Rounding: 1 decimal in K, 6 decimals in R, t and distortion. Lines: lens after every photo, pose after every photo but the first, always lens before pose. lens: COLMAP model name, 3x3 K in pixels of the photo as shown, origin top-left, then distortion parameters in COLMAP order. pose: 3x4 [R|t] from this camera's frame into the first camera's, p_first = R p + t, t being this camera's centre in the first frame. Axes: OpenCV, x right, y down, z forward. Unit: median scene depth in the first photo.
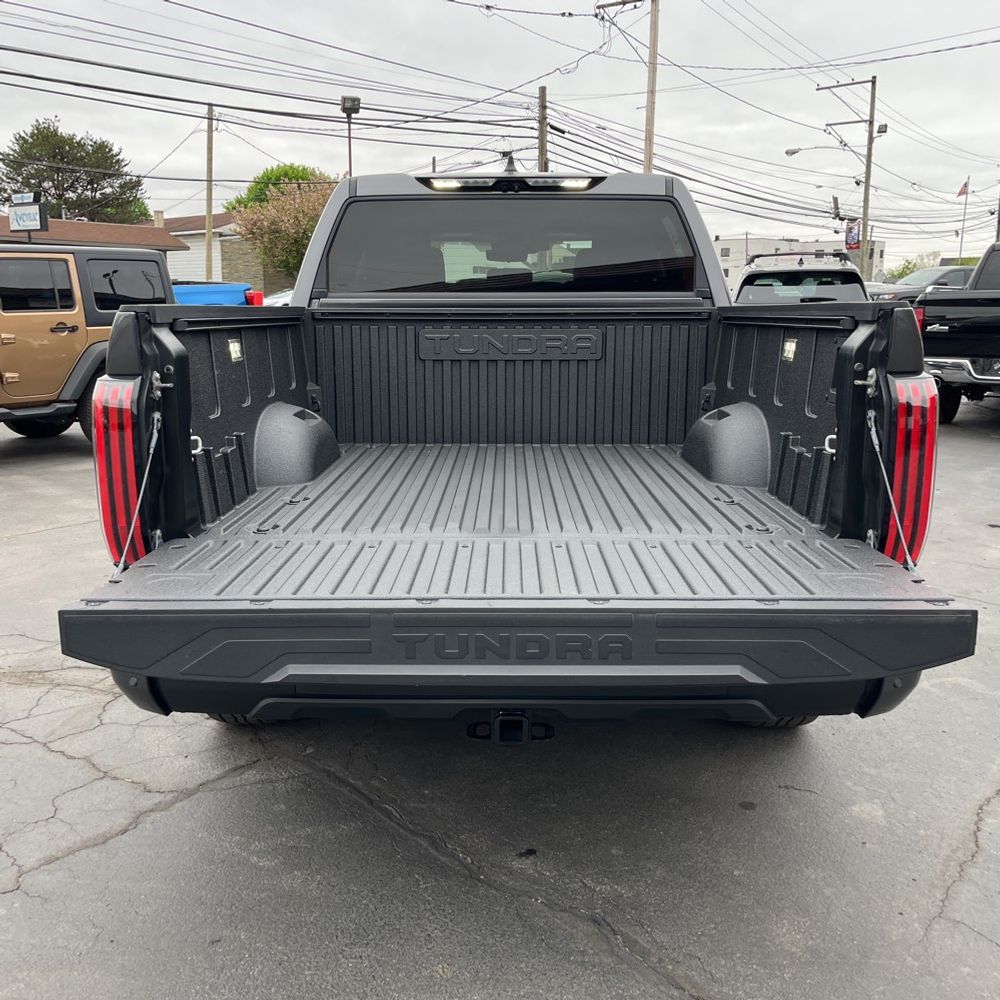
lens RADIAL K [[1012.3, 0, 484.1], [0, 1012.3, 495.0], [0, 0, 1]] dist [0.028076, 0.000000]
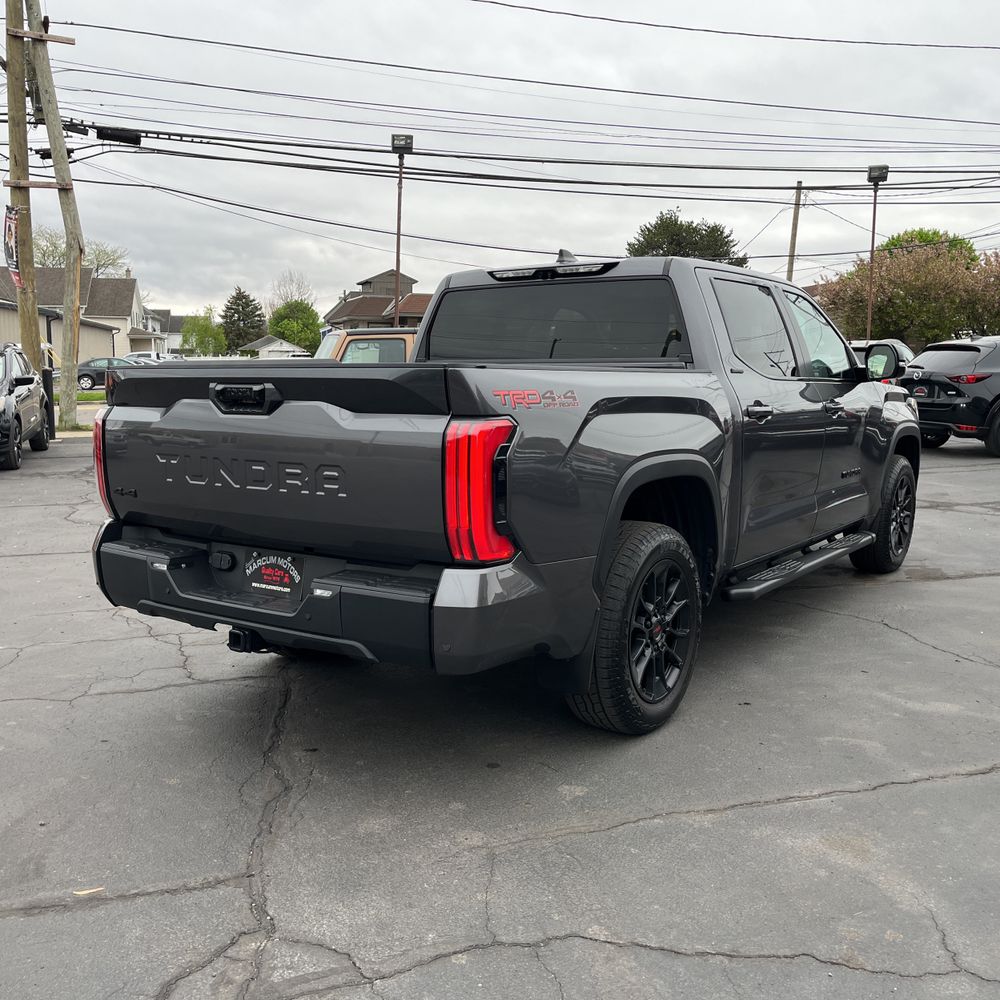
lens RADIAL K [[1012.3, 0, 489.9], [0, 1012.3, 491.2], [0, 0, 1]] dist [0.028076, 0.000000]
pose [[0.828644, 0.066546, -0.555806, 0.674311], [-0.105735, 0.993642, -0.038671, 0.015327], [0.549699, 0.090813, 0.830412, -0.044539]]
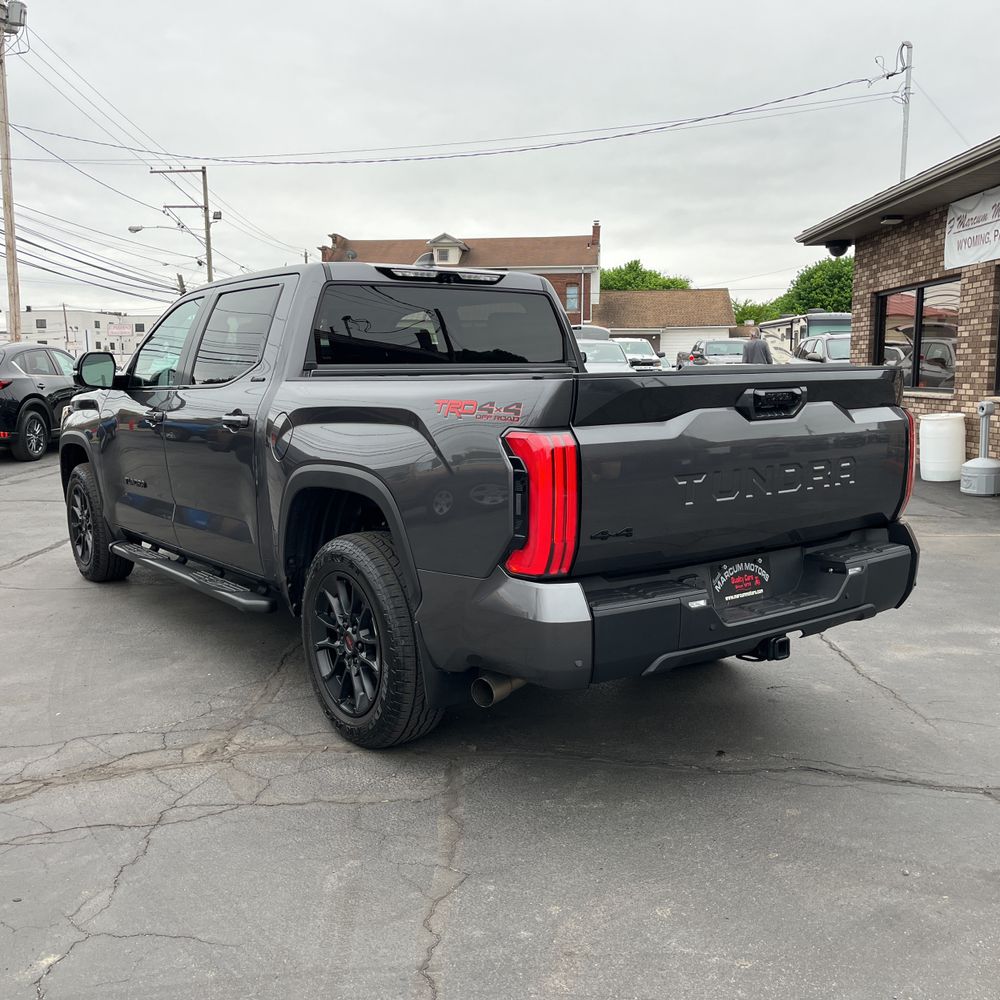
lens RADIAL K [[1012.3, 0, 473.6], [0, 1012.3, 500.1], [0, 0, 1]] dist [0.028076, 0.000000]
pose [[0.800574, -0.086746, 0.592923, -0.697606], [0.124850, 0.991898, -0.023457, -0.005253], [-0.586084, 0.092805, 0.804918, 0.019456]]
